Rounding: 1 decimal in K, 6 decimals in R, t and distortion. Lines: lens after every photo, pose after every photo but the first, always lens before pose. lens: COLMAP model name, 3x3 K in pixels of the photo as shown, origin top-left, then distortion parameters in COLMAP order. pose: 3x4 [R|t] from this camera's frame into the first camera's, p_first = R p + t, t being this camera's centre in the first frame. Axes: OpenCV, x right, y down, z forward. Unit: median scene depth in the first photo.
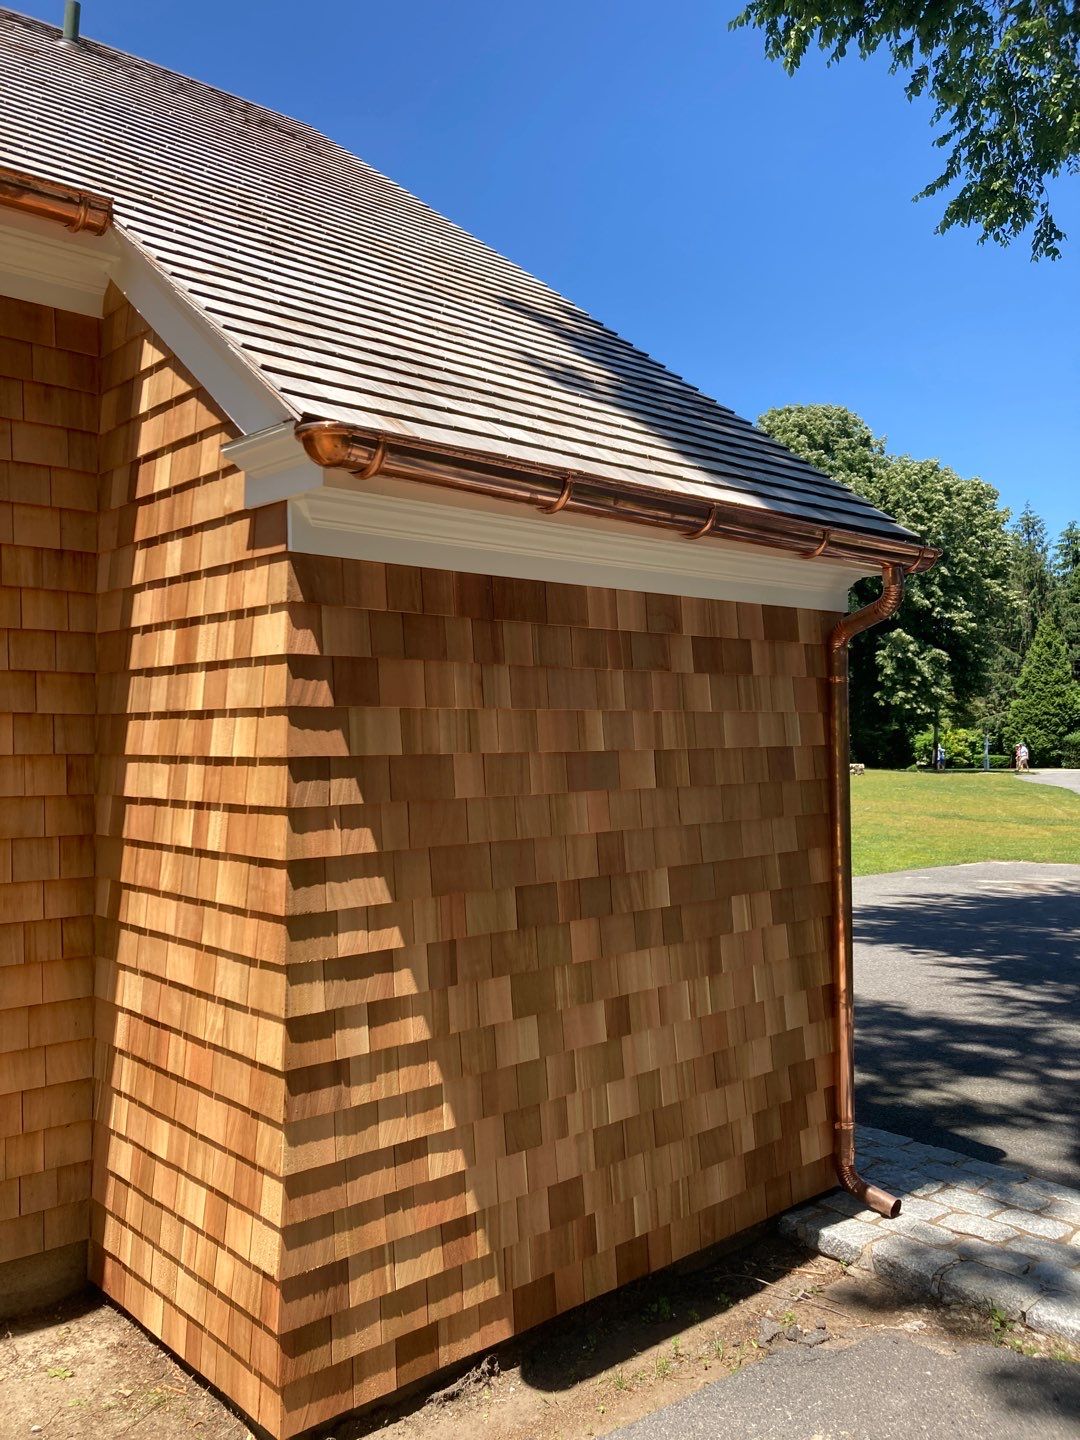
lens RADIAL K [[1177.4, 0, 533.5], [0, 1177.4, 717.3], [0, 0, 1]] dist [0.024894, -0.020727]
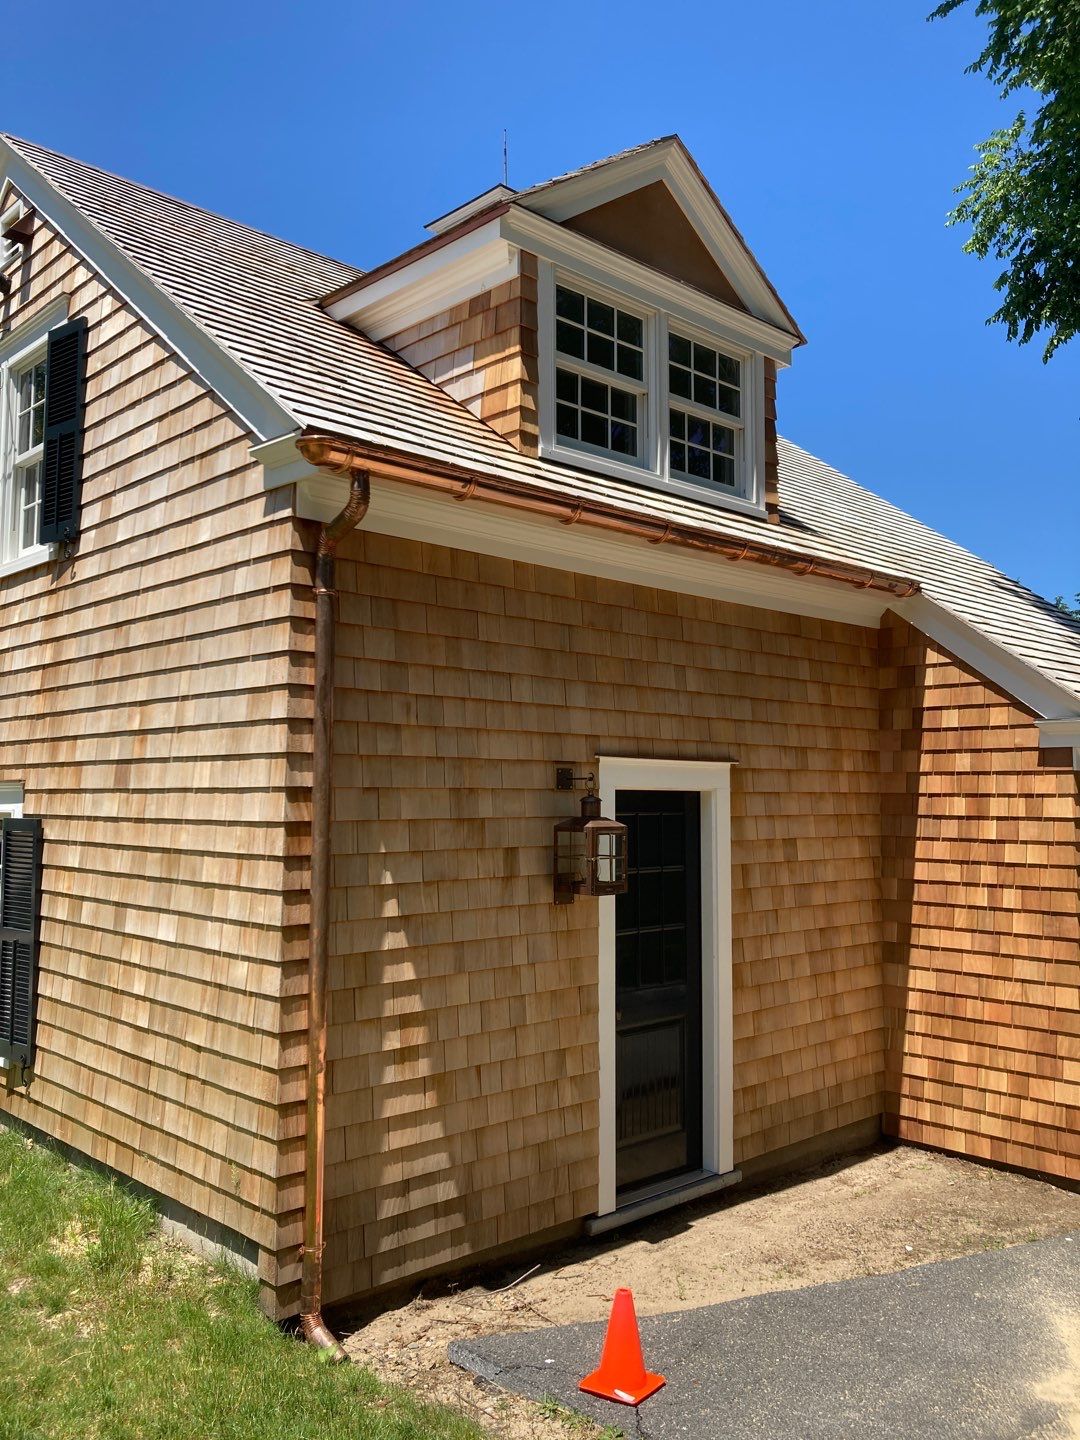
lens RADIAL K [[1177.4, 0, 548.7], [0, 1177.4, 718.4], [0, 0, 1]] dist [0.024894, -0.020727]
pose [[0.999438, -0.000567, 0.033511, -1.123618], [0.001784, 0.999339, -0.036300, -0.143187], [-0.033468, 0.036339, 0.998779, -1.038727]]
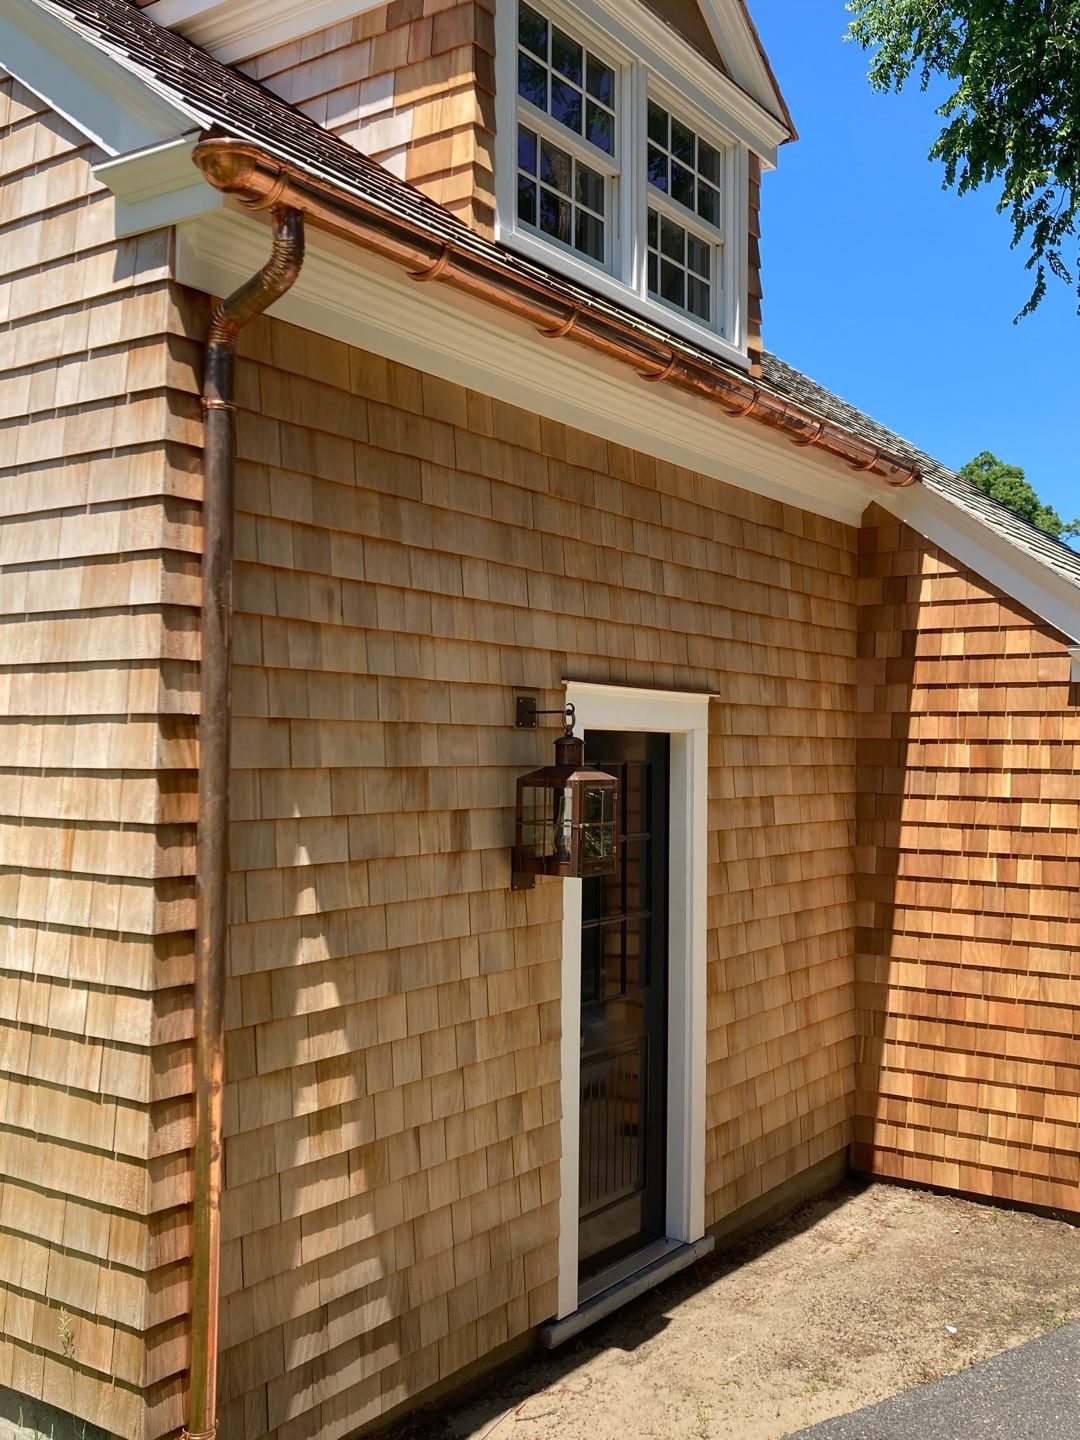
lens RADIAL K [[1378.4, 0, 550.1], [0, 1378.4, 713.8], [0, 0, 1]] dist [0.015746, 0.000000]
pose [[0.972275, 0.009948, 0.233628, -1.338721], [-0.011002, 0.999934, 0.003209, -0.120375], [-0.233580, -0.005690, 0.972321, -0.706028]]
